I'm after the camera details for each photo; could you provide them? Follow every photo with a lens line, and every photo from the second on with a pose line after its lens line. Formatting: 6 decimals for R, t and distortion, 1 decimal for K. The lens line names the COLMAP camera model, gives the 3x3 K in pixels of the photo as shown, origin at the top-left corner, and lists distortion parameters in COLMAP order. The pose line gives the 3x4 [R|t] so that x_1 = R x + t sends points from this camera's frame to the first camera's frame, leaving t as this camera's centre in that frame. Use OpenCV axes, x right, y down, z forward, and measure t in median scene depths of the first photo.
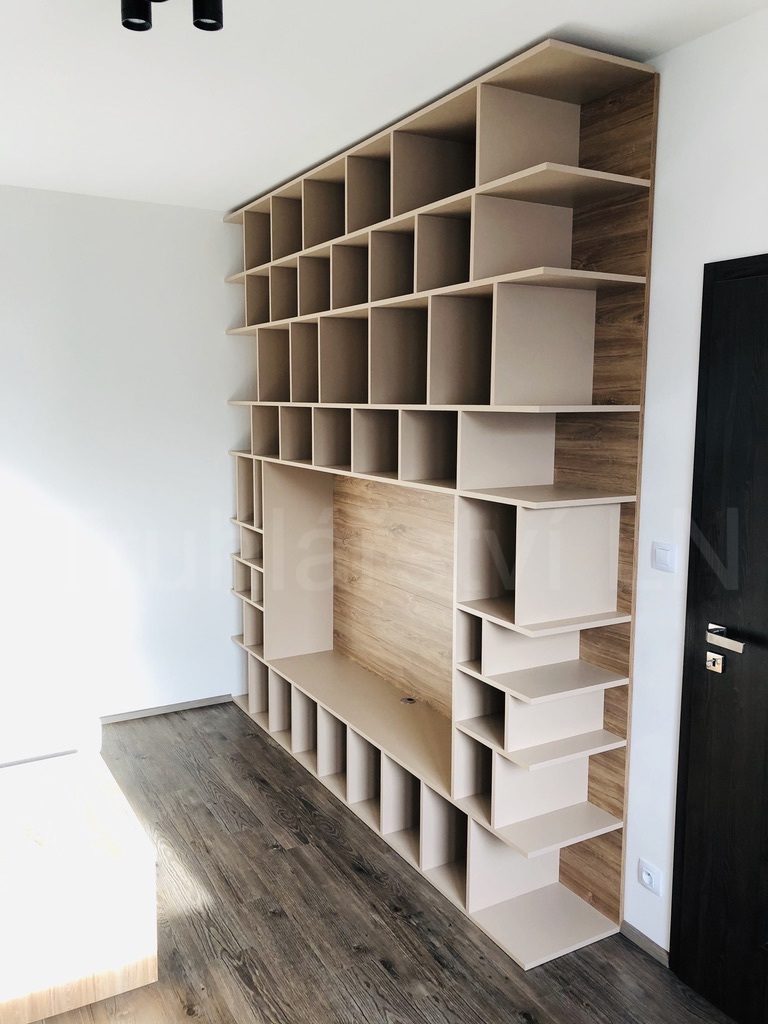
lens RADIAL K [[831.9, 0, 384.9], [0, 831.9, 497.0], [0, 0, 1]] dist [0.002210, -0.015876]
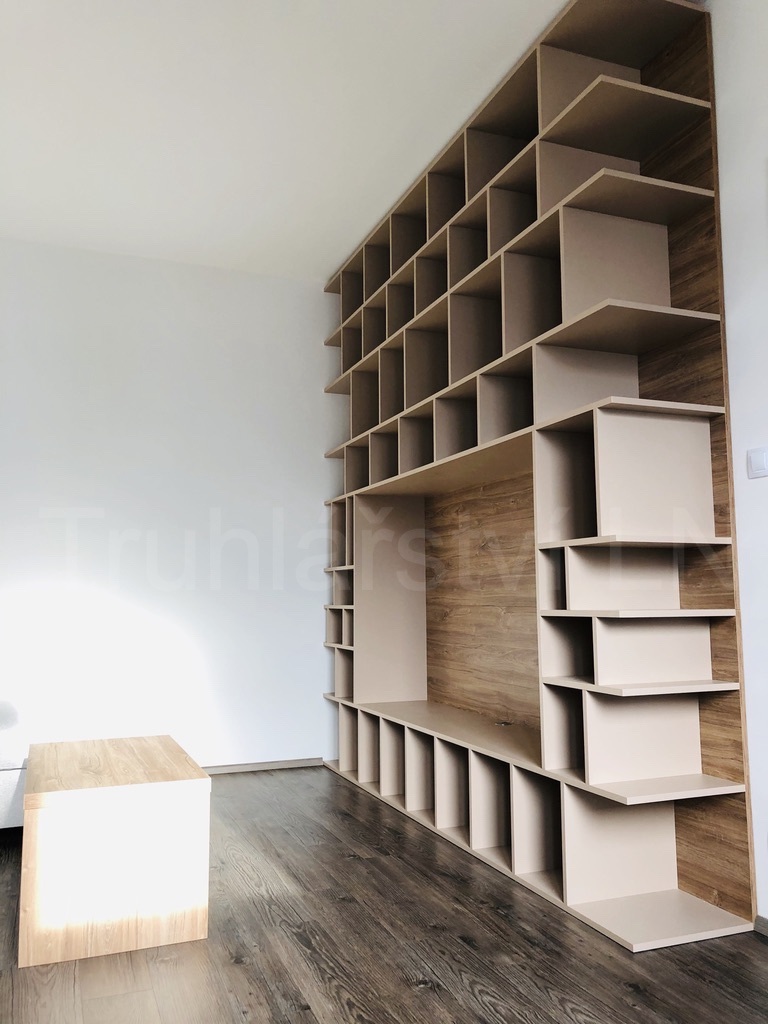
lens RADIAL K [[836.7, 0, 384.0], [0, 836.7, 512.0], [0, 0, 1]] dist [0.004343, 0.003044]
pose [[0.989255, -0.028265, -0.143443, 0.051878], [-0.004182, 0.975262, -0.221013, 0.310091], [0.146142, 0.219238, 0.964664, 0.056123]]
